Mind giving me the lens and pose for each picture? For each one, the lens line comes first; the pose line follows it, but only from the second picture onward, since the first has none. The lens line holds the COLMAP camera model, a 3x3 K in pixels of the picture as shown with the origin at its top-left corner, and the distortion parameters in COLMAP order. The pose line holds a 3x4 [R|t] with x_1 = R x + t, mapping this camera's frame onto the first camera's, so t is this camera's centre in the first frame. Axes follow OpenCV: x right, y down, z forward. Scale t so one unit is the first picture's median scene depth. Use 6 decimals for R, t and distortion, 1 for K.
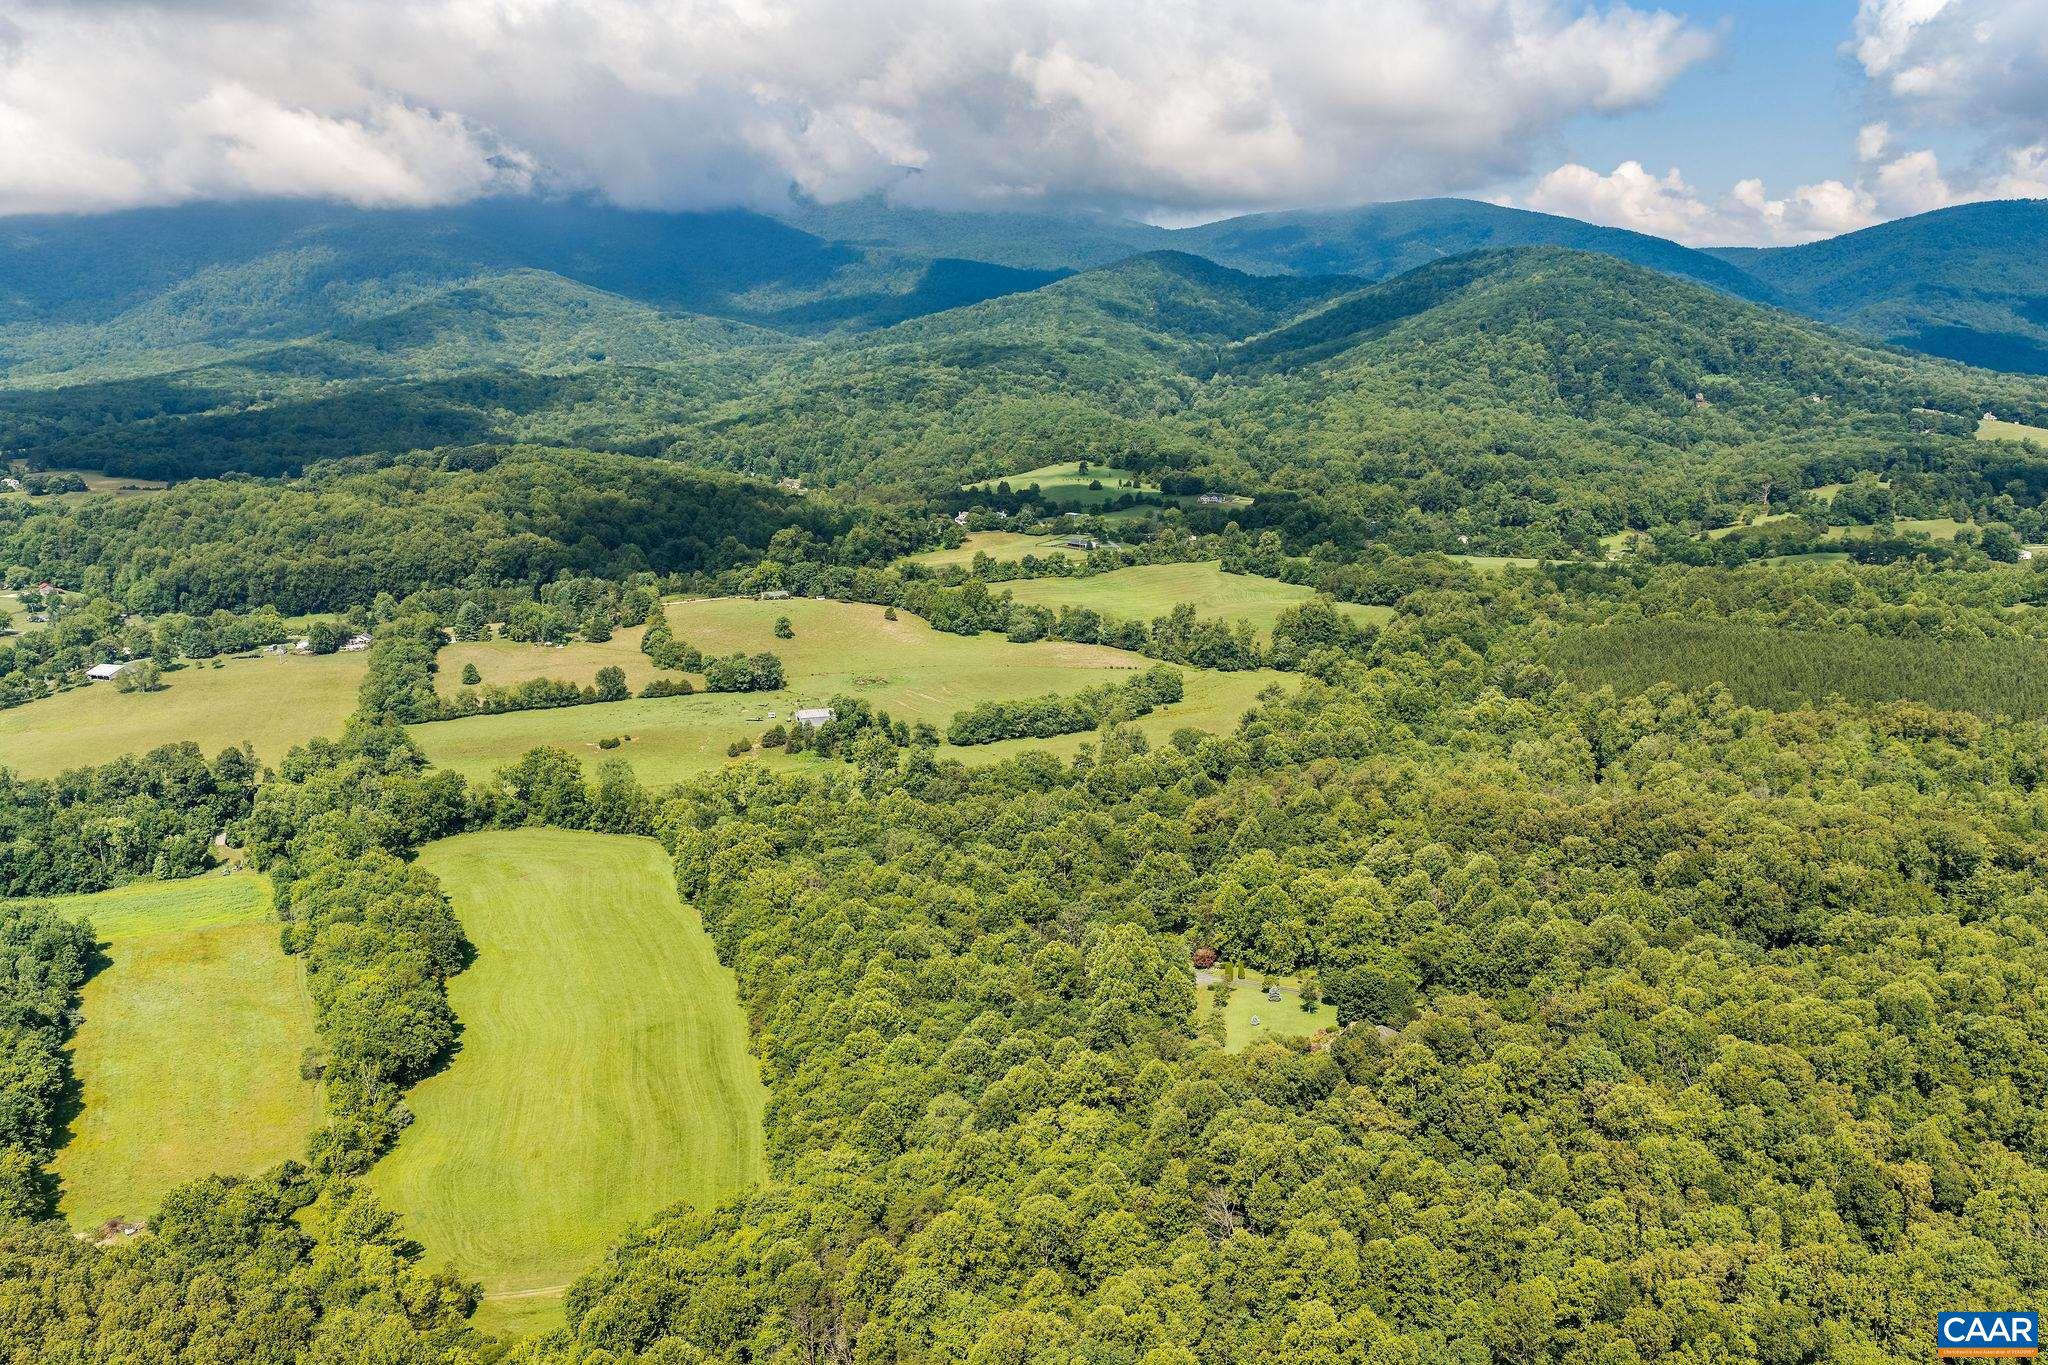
lens RADIAL K [[1691.7, 0, 1008.2], [0, 1691.7, 678.5], [0, 0, 1]] dist [0.007257, -0.028002]
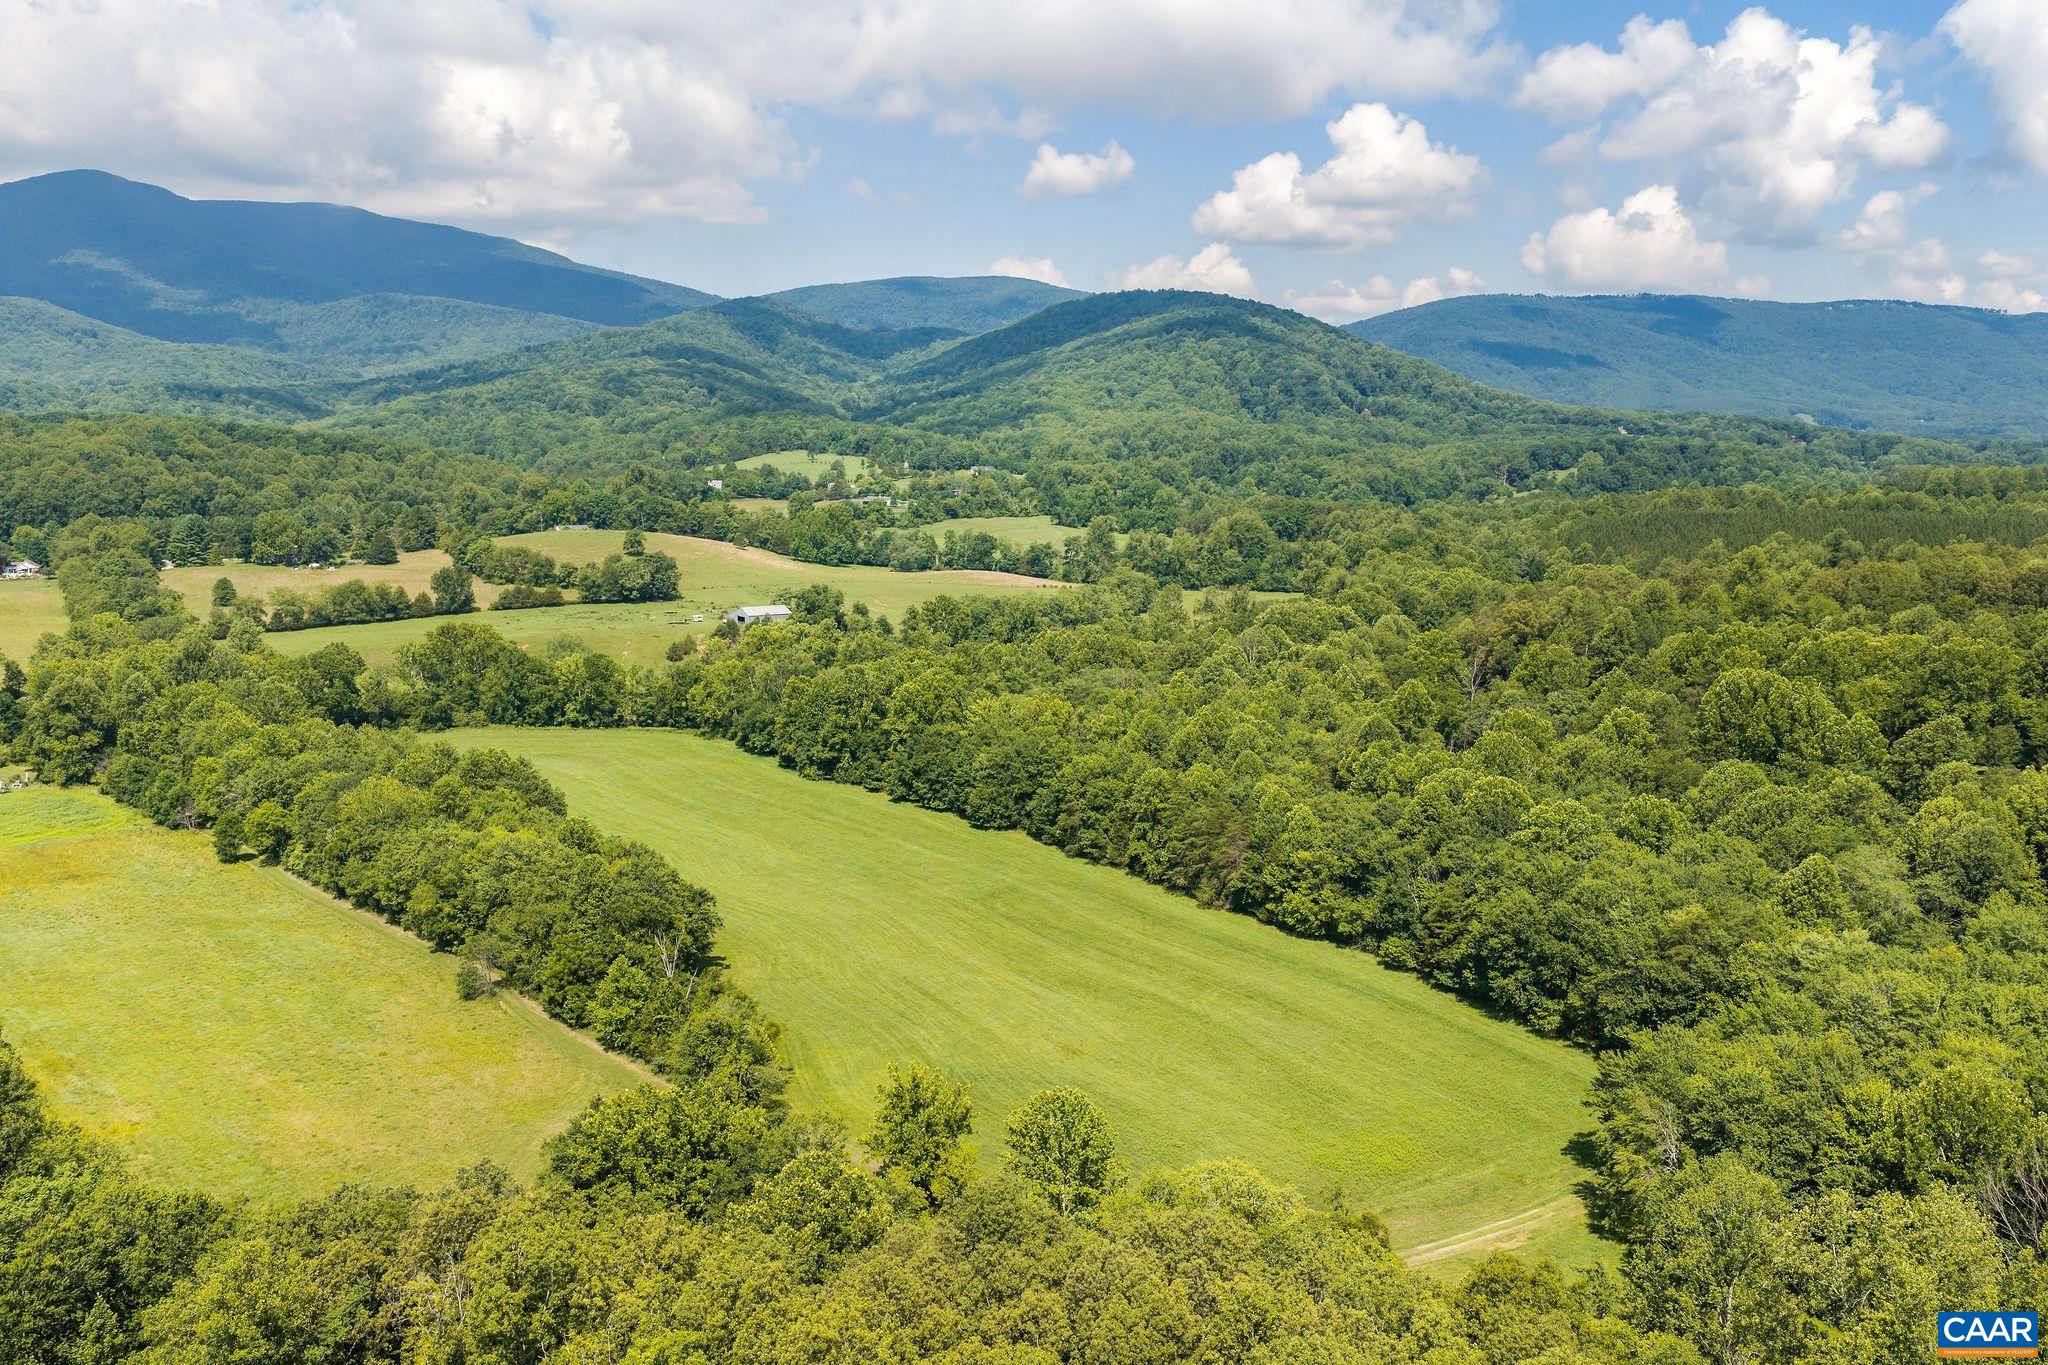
lens RADIAL K [[1691.7, 0, 1037.6], [0, 1691.7, 687.5], [0, 0, 1]] dist [0.007257, -0.028002]
pose [[0.957984, -0.030513, 0.285195, -0.170085], [0.044240, 0.998146, -0.041813, 0.073103], [-0.283391, 0.052673, 0.957557, 0.191506]]
